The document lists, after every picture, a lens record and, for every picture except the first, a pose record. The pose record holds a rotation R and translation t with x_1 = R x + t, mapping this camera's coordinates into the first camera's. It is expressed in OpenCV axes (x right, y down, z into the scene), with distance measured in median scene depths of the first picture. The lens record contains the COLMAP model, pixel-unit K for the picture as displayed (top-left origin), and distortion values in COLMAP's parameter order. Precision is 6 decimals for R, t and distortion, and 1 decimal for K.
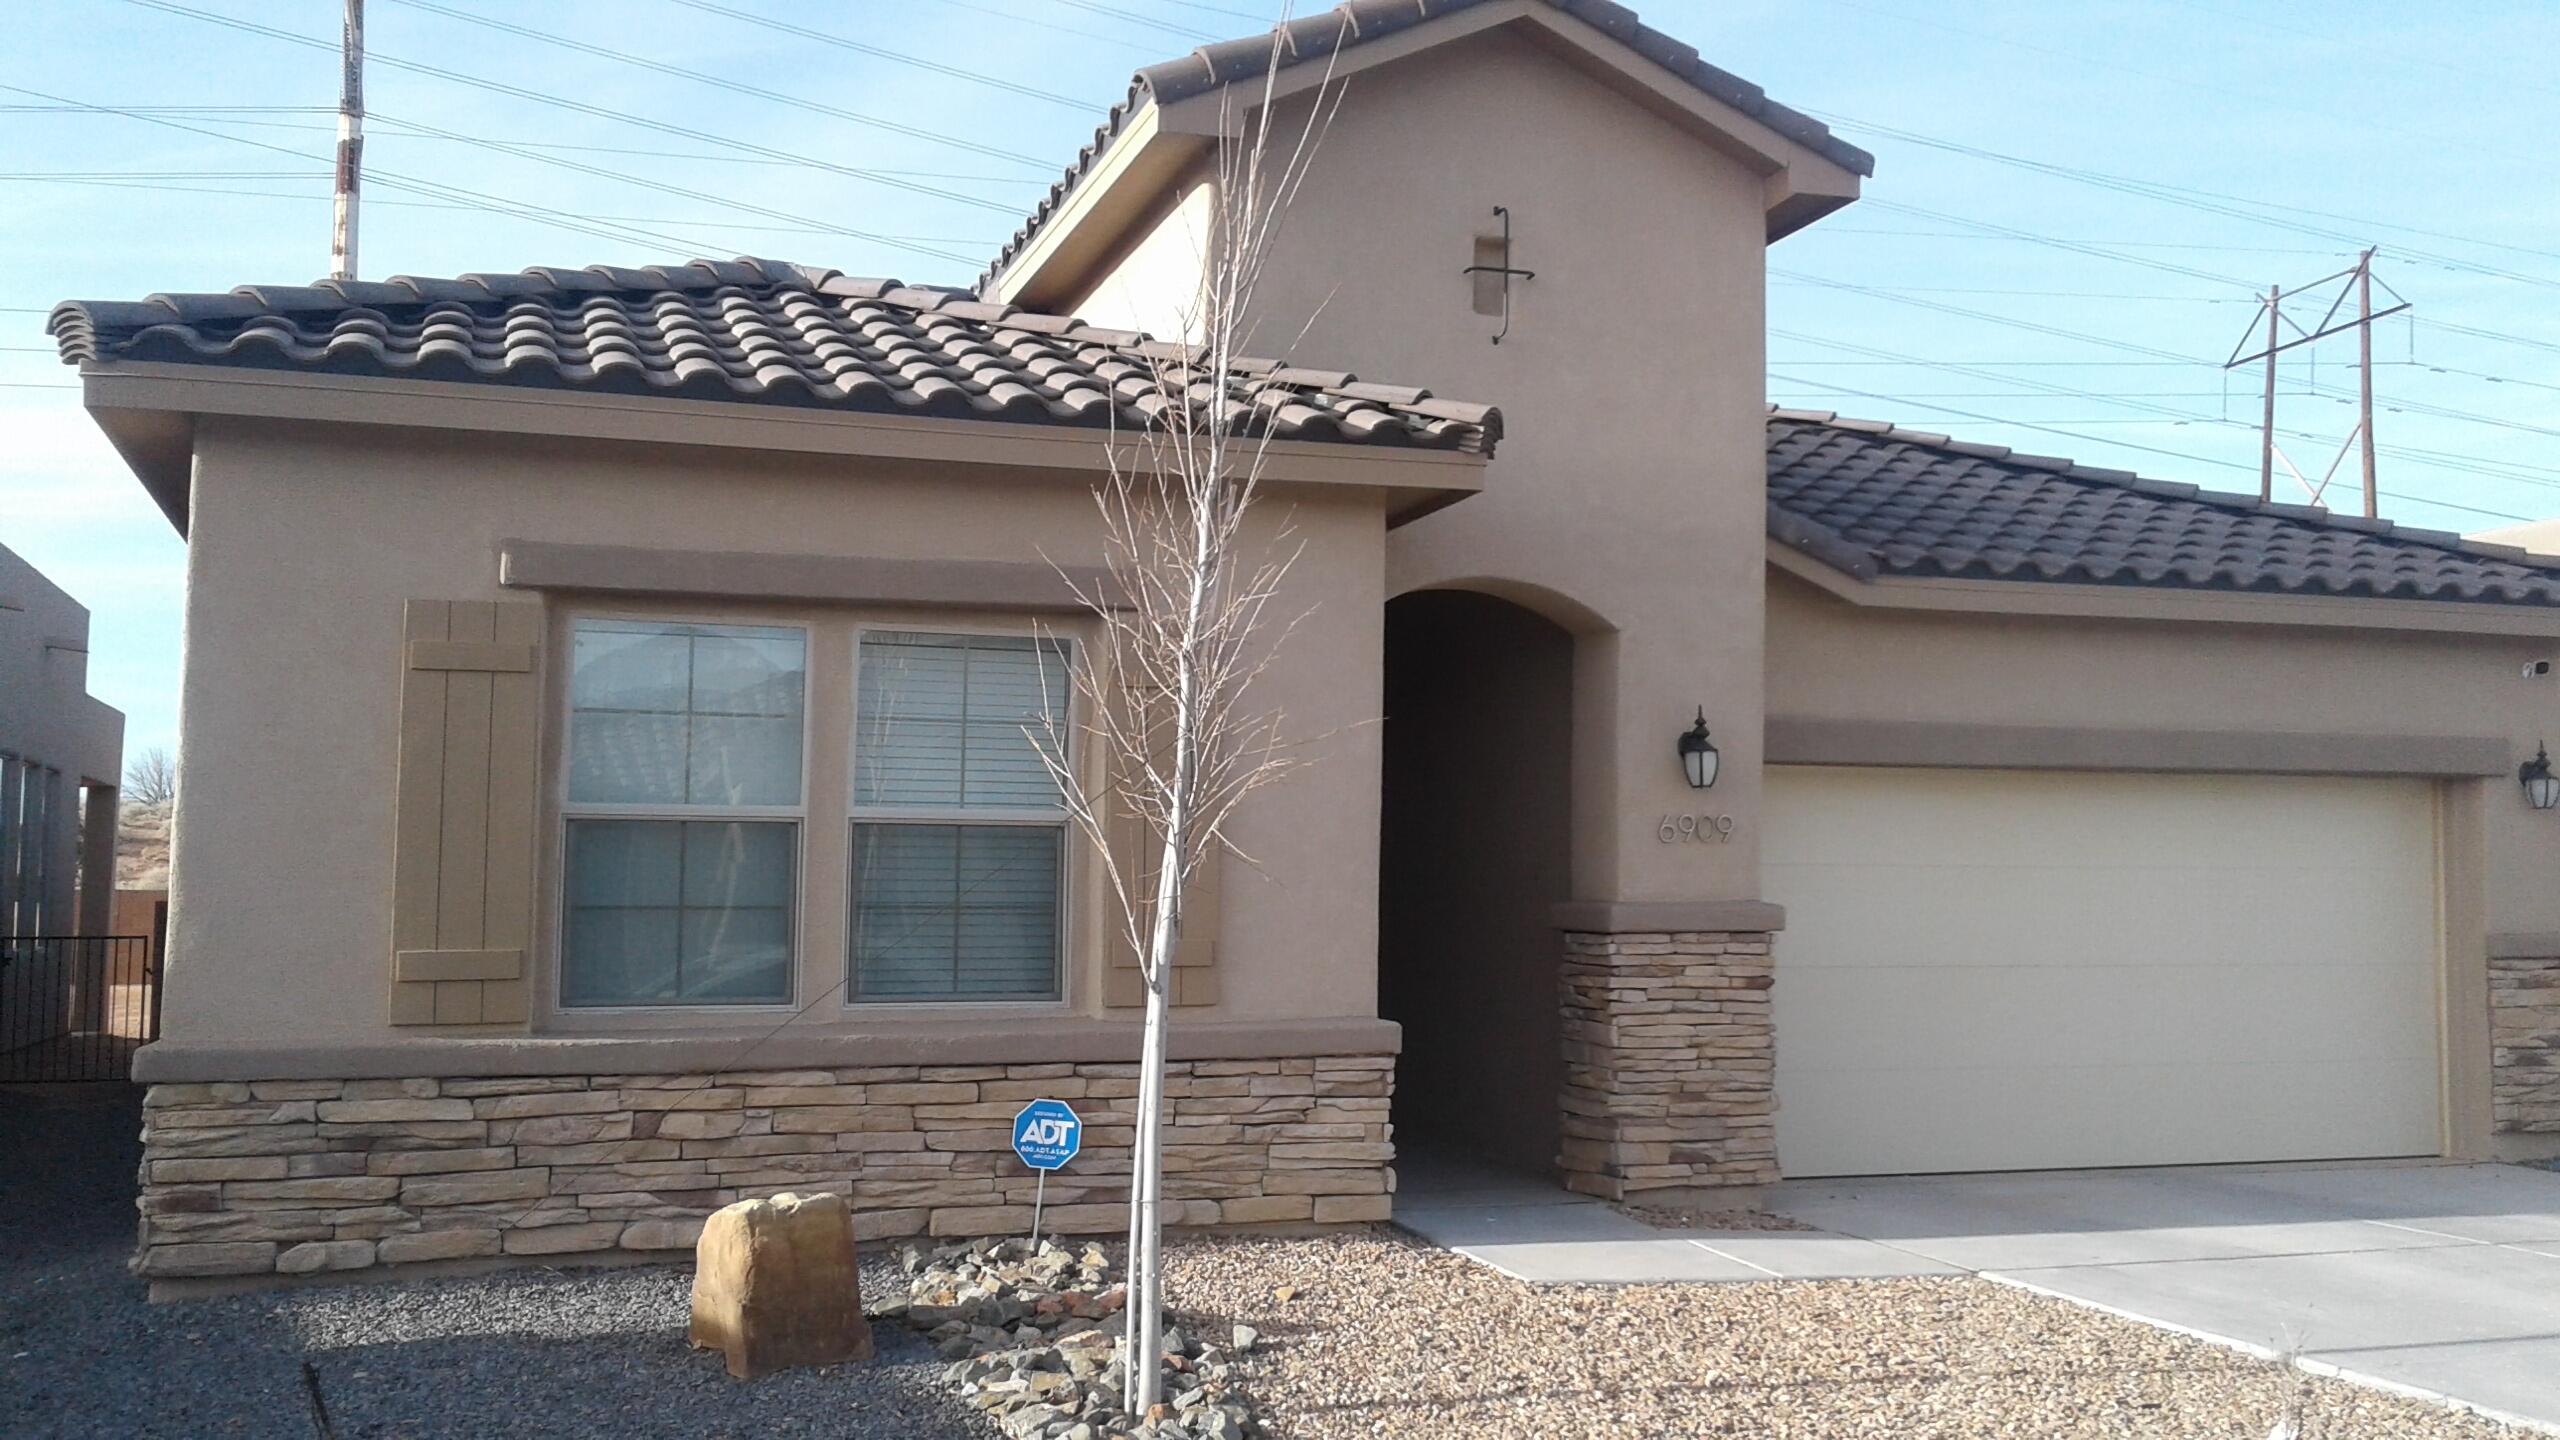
lens RADIAL K [[2307.6, 0, 1282.2], [0, 2307.6, 538.1], [0, 0, 1]] dist [0.089634, -0.128085]
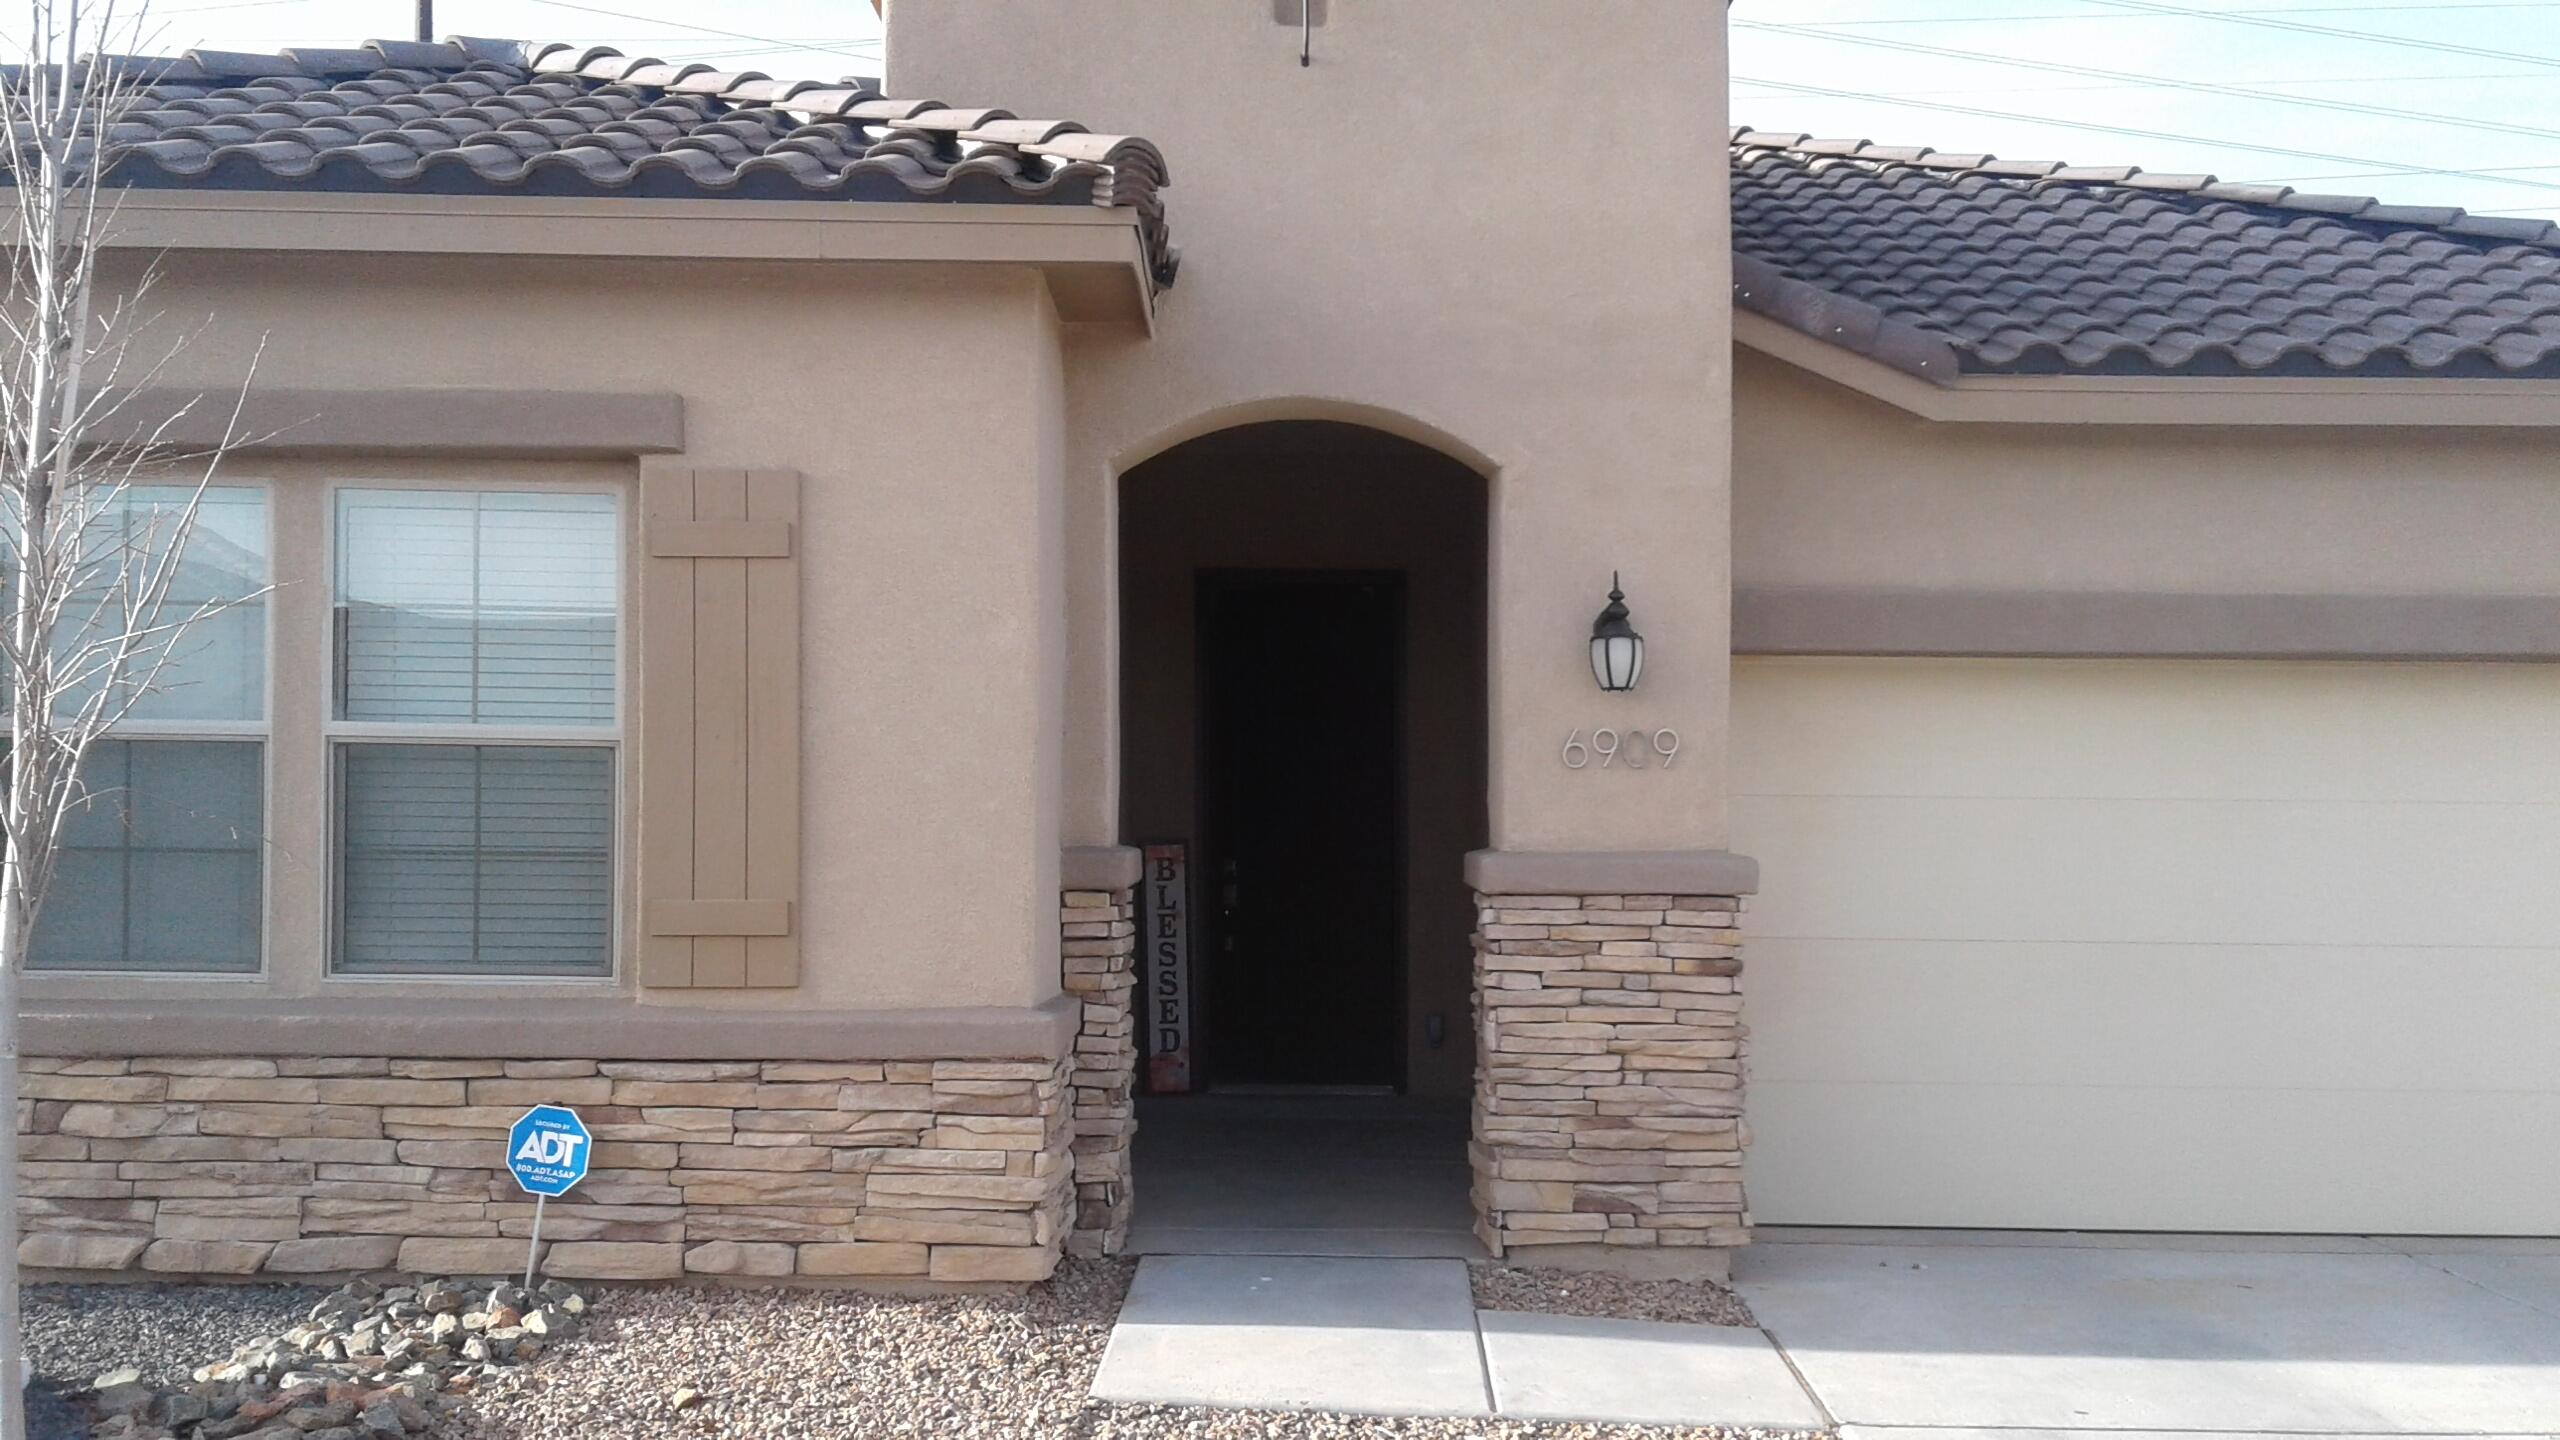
lens RADIAL K [[2307.6, 0, 1251.4], [0, 2307.6, 678.2], [0, 0, 1]] dist [0.089634, -0.128085]
pose [[0.946698, -0.008701, -0.322005, 0.345400], [0.040574, 0.994895, 0.092404, 0.040532], [0.319558, -0.100544, 0.942218, 0.355064]]
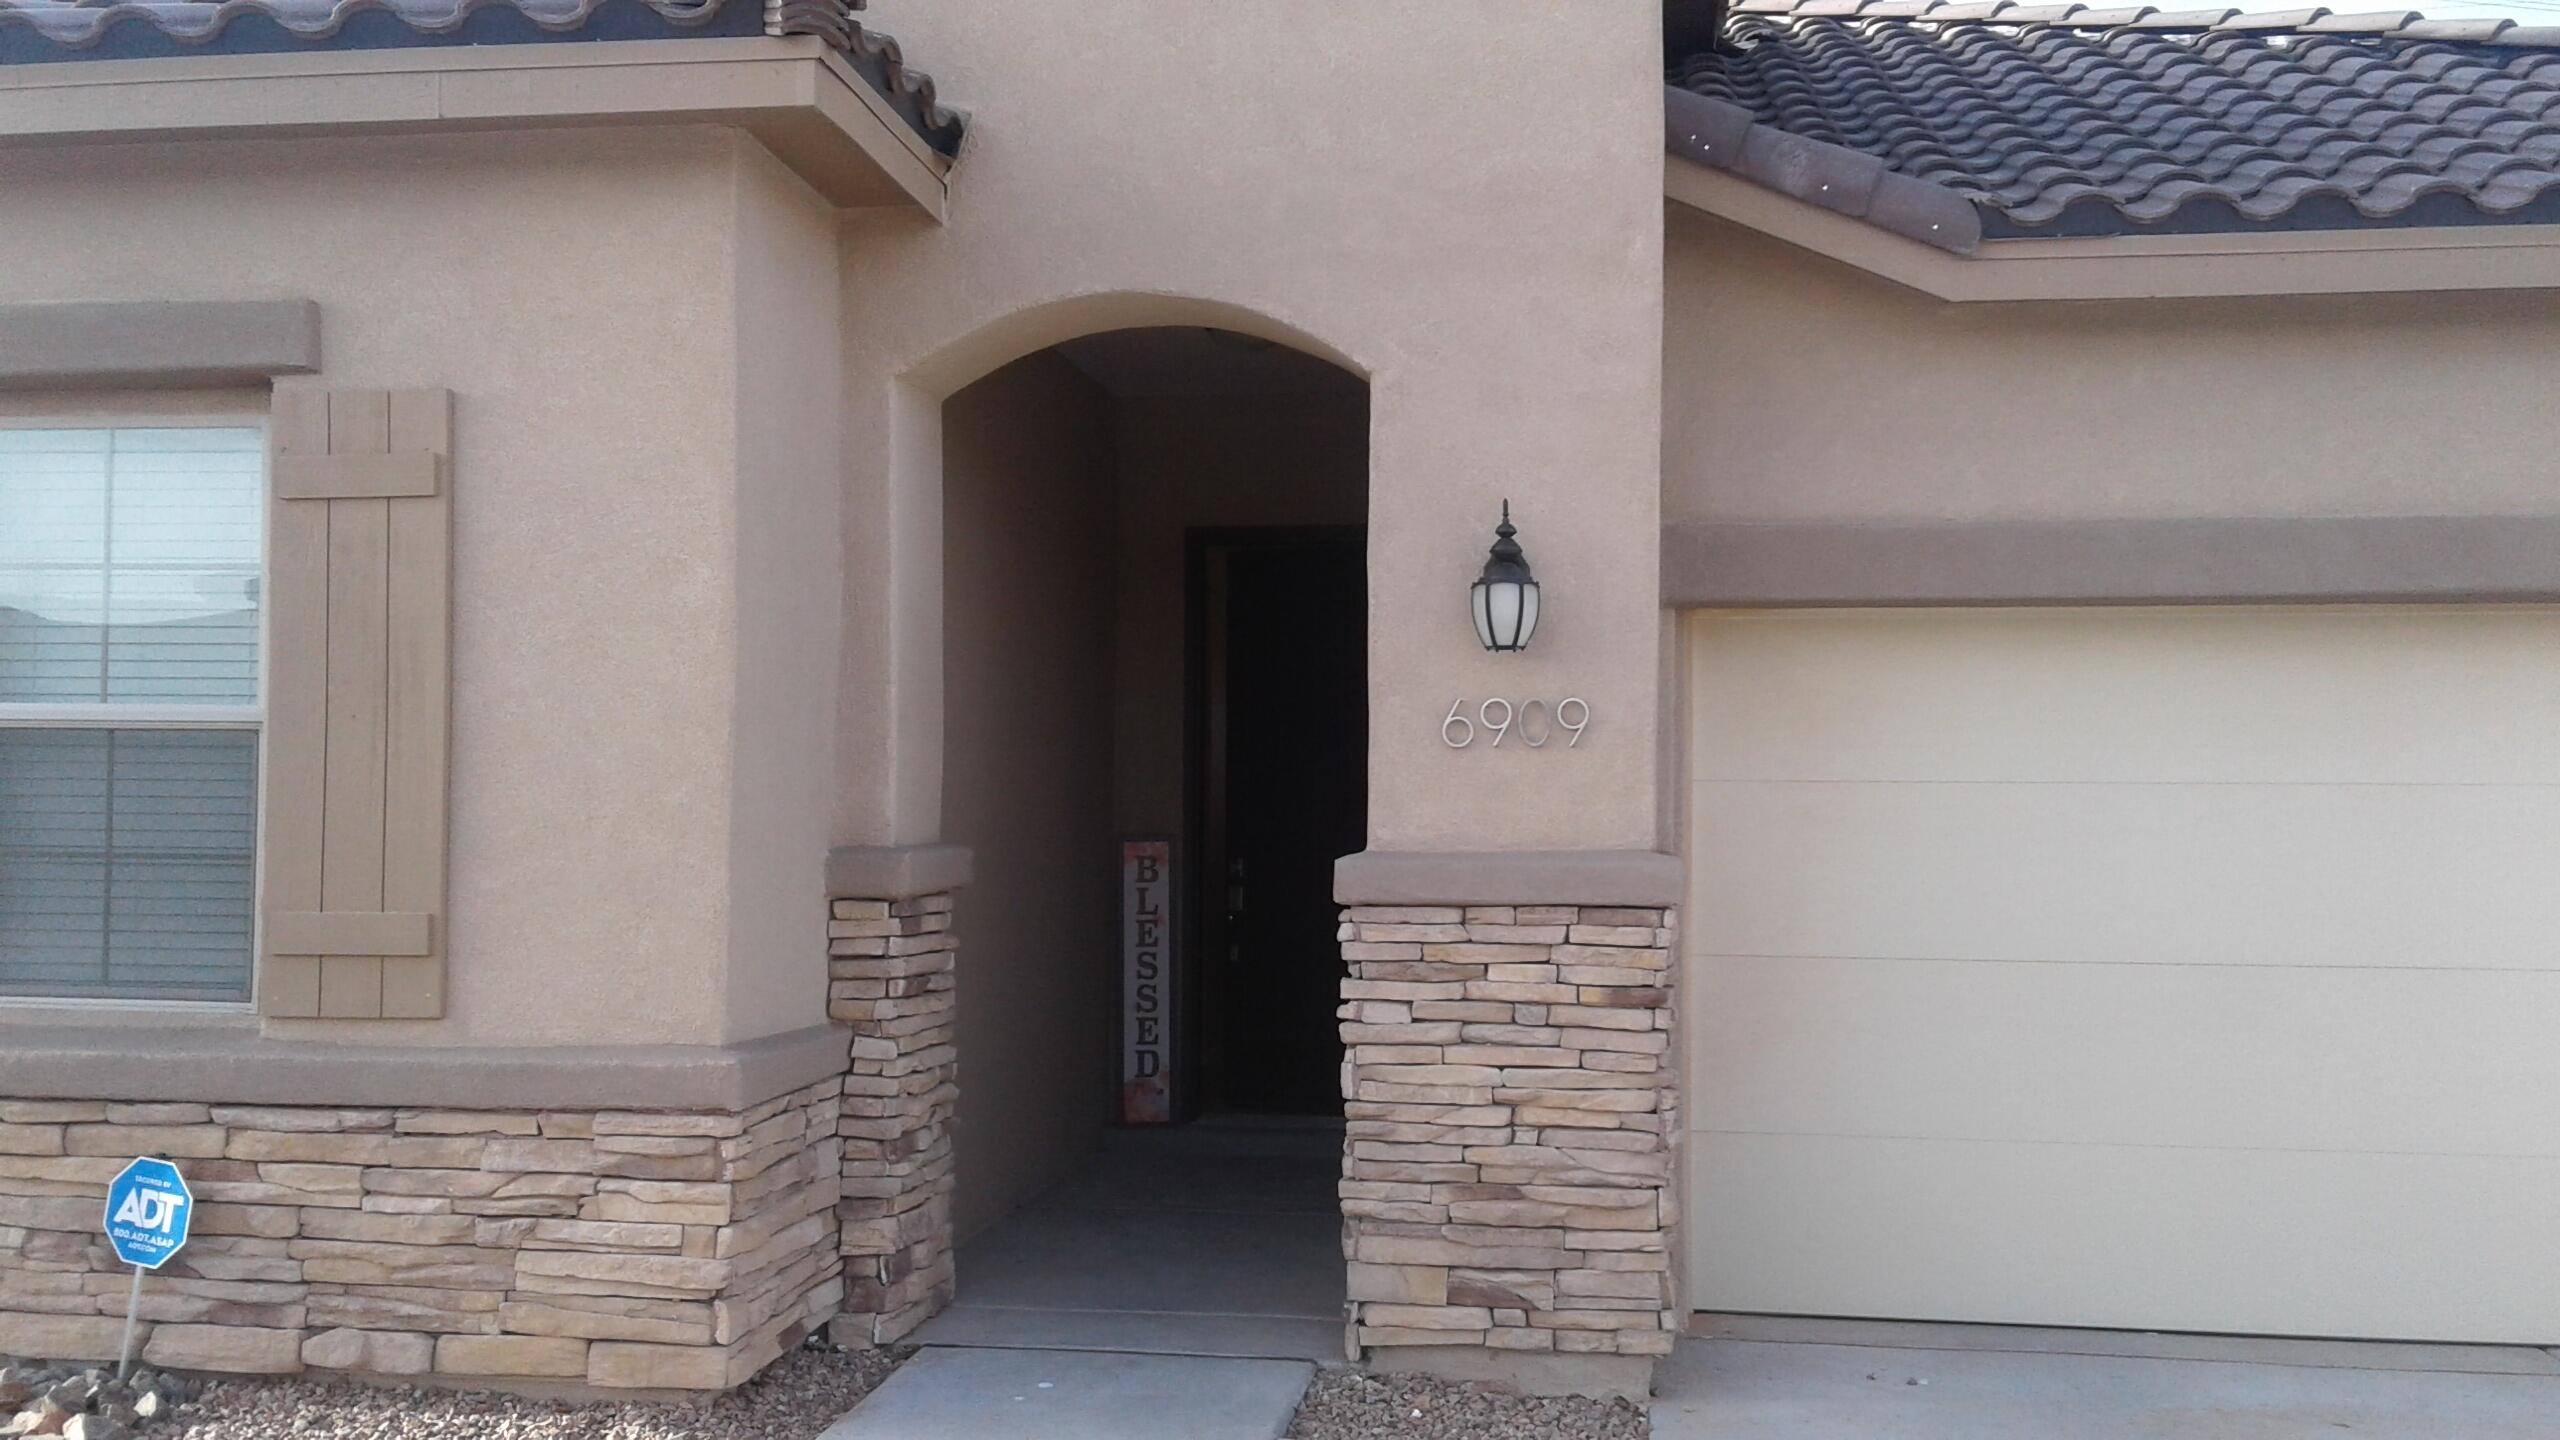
lens RADIAL K [[2307.6, 0, 1284.3], [0, 2307.6, 692.1], [0, 0, 1]] dist [0.089634, -0.128085]
pose [[0.894341, -0.013832, -0.447171, 0.437723], [0.062952, 0.993468, 0.095174, 0.072488], [0.442934, -0.113268, 0.889371, 0.561616]]
